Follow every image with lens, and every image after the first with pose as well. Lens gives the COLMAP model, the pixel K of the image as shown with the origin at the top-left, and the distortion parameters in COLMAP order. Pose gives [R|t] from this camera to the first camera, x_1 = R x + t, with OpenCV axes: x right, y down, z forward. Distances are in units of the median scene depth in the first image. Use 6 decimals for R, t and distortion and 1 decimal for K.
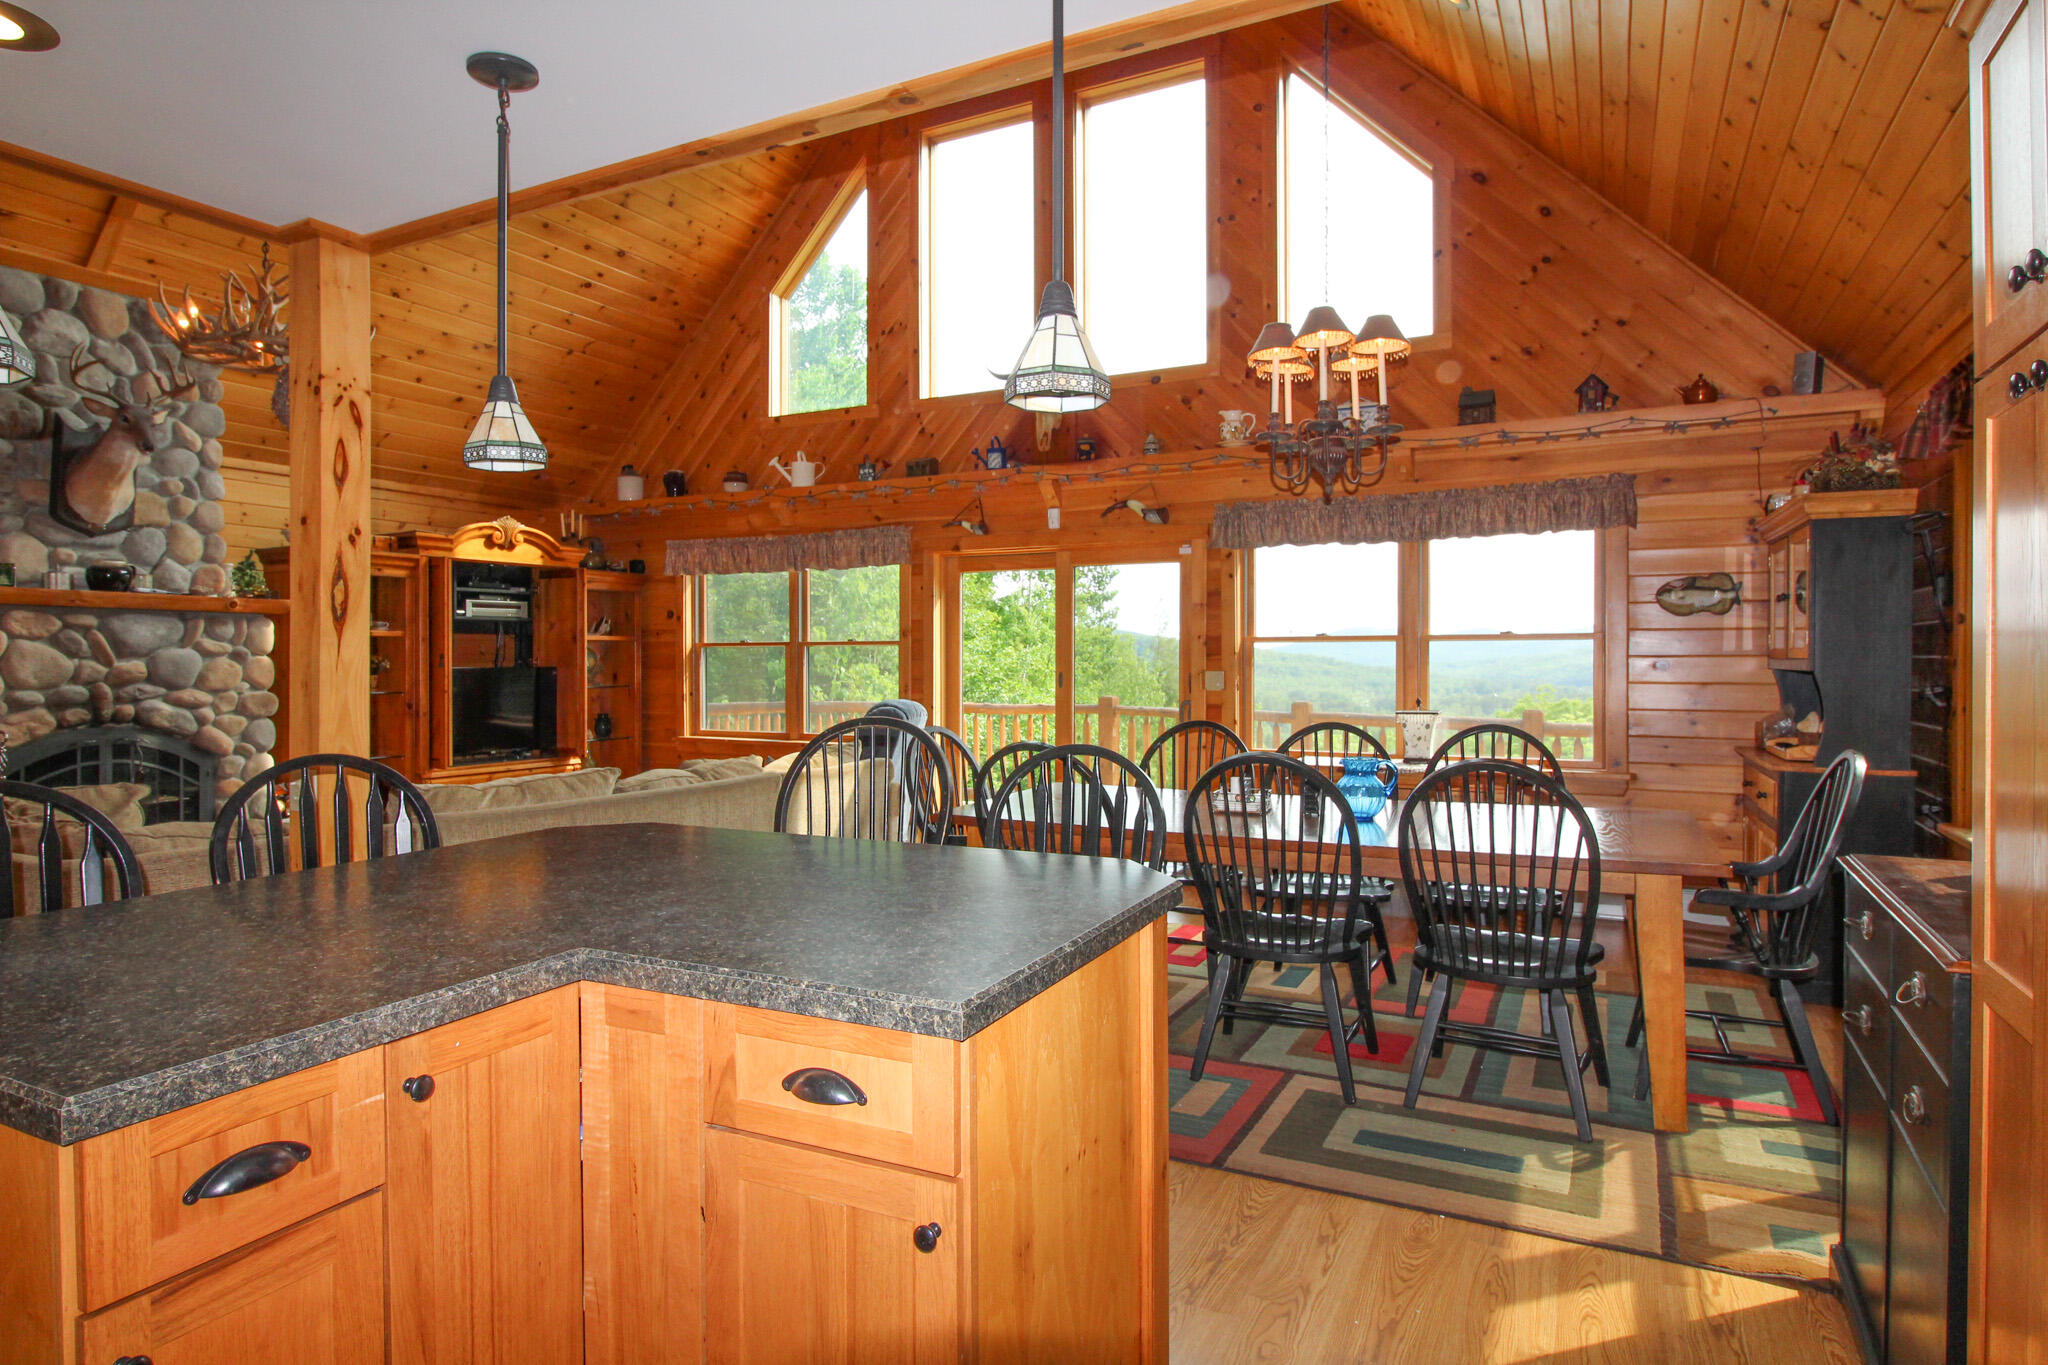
lens RADIAL K [[1137.5, 0, 1026.9], [0, 1137.5, 670.0], [0, 0, 1]] dist [0.006644, -0.013759]
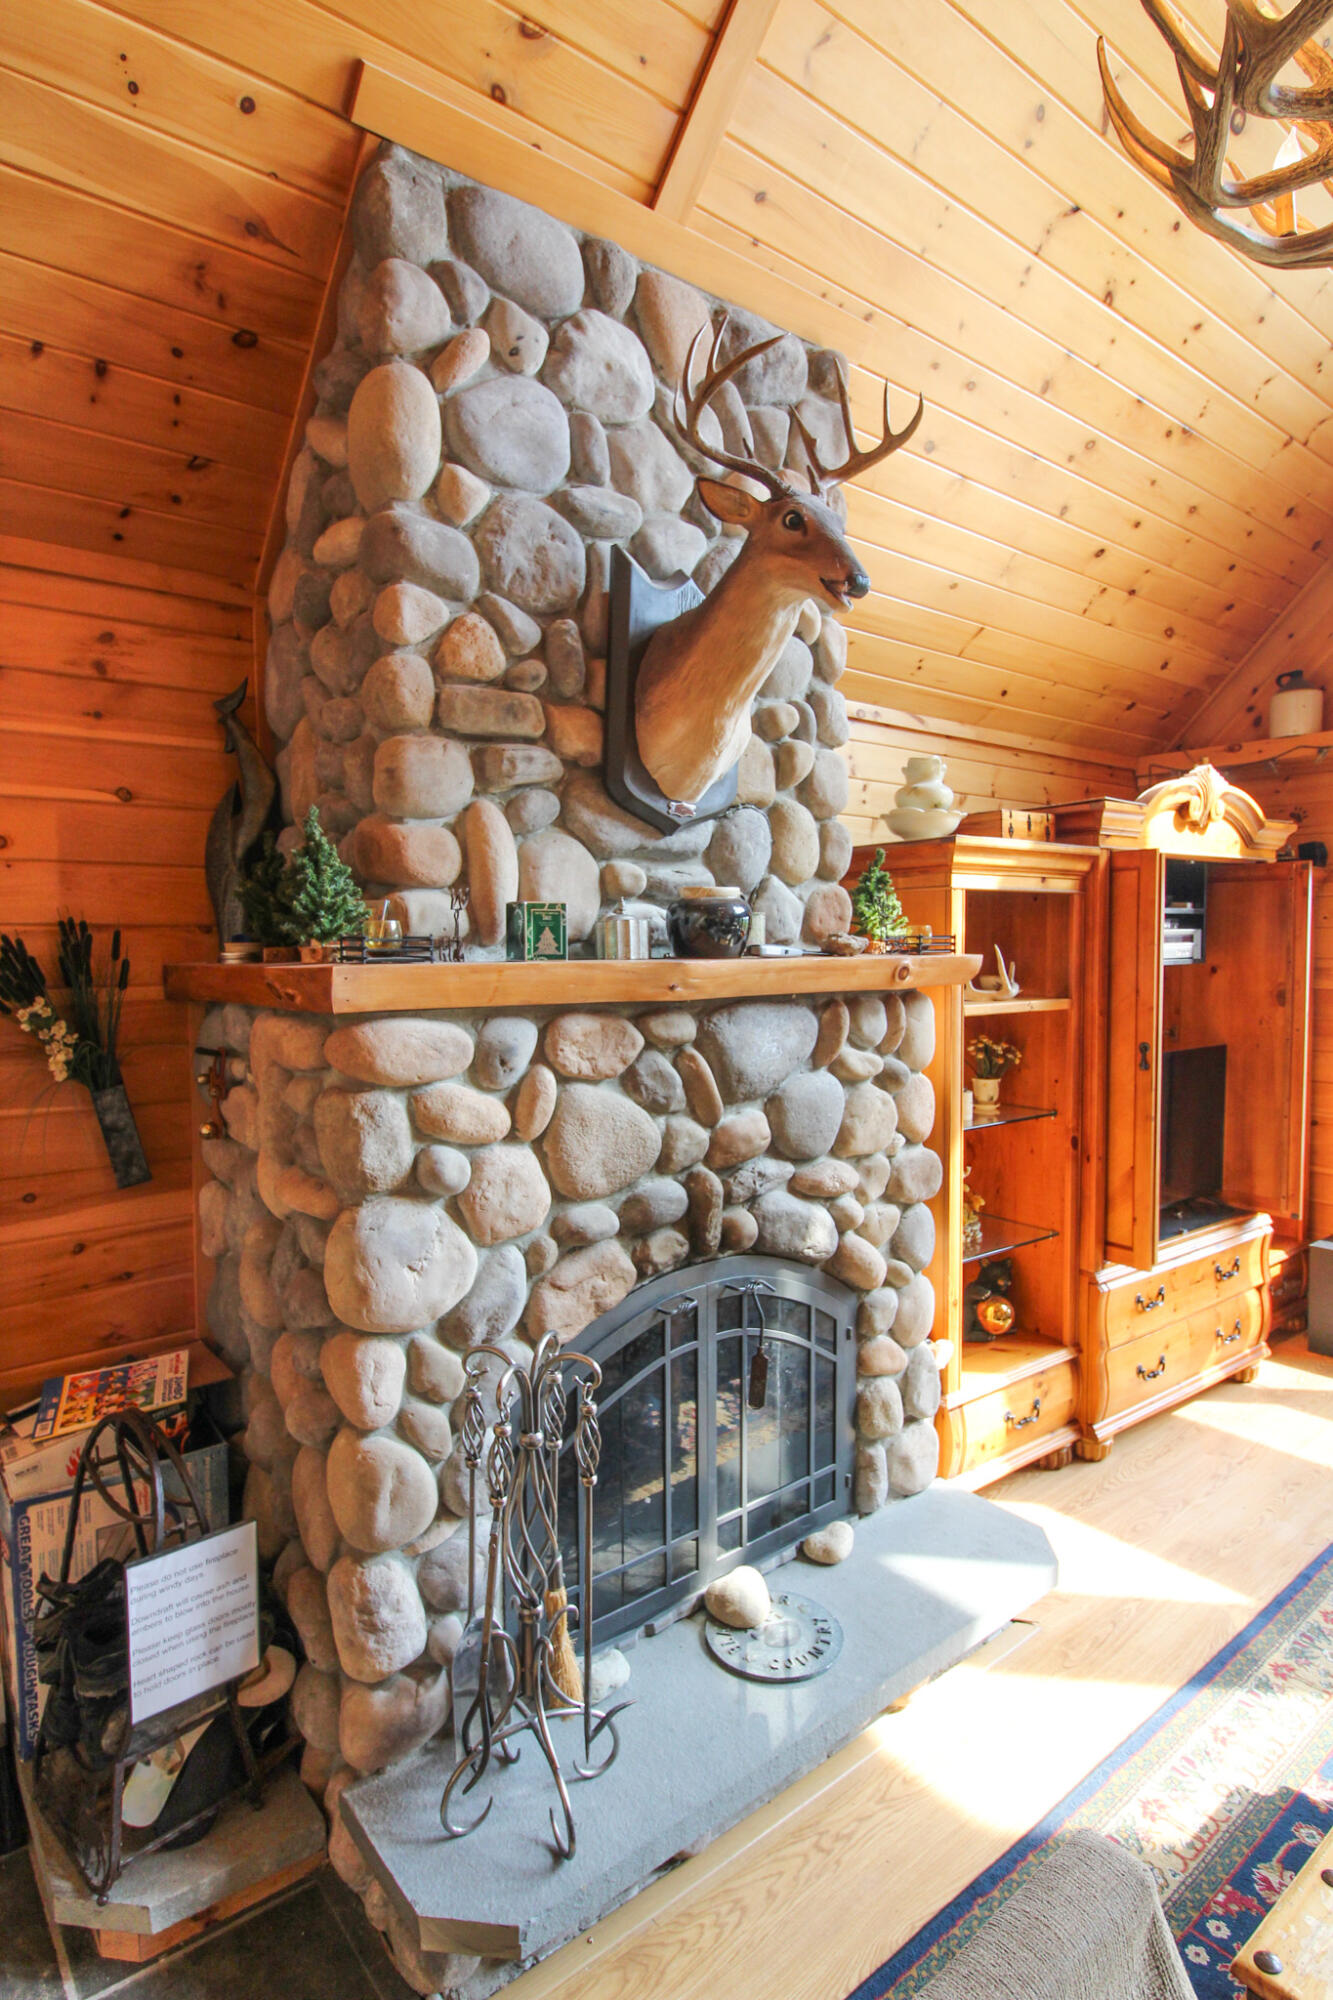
lens RADIAL K [[1110.9, 0, 699.4], [0, 1110.9, 996.6], [0, 0, 1]] dist [0.006644, -0.013759]
pose [[0.926398, 0.009836, -0.376417, -0.599991], [0.006120, 0.999133, 0.041169, -0.066096], [0.376496, -0.040443, 0.925535, 0.554020]]
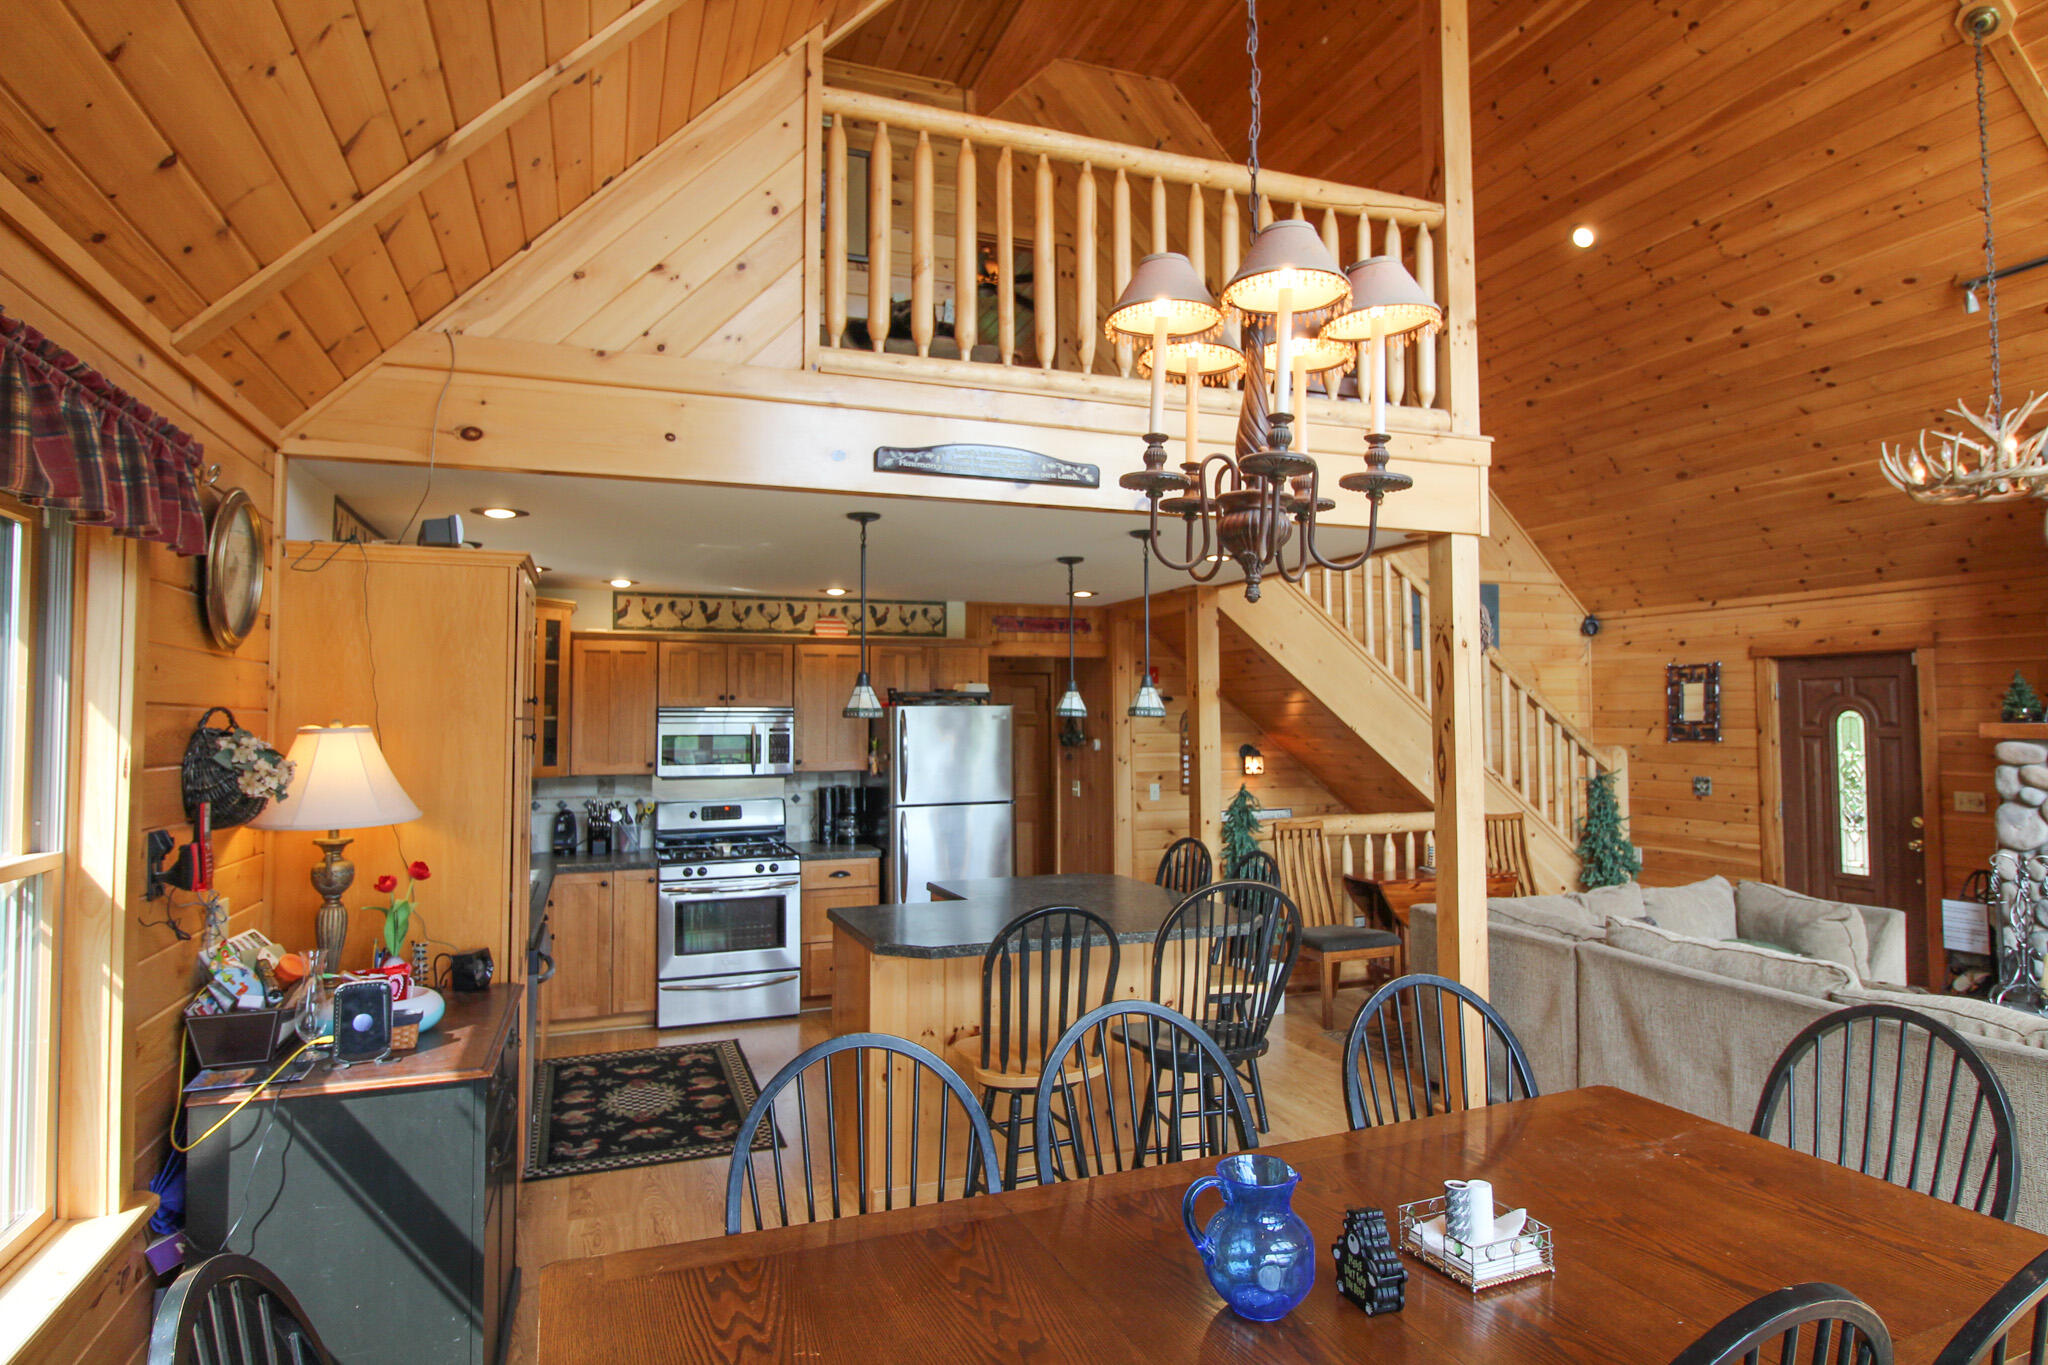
lens RADIAL K [[1137.5, 0, 1024.6], [0, 1137.5, 666.8], [0, 0, 1]] dist [0.006644, -0.013759]
pose [[-0.675434, -0.034152, -0.736629, 0.468849], [-0.006462, 0.999163, -0.040398, -0.066542], [0.737392, -0.022526, -0.675089, 0.845777]]
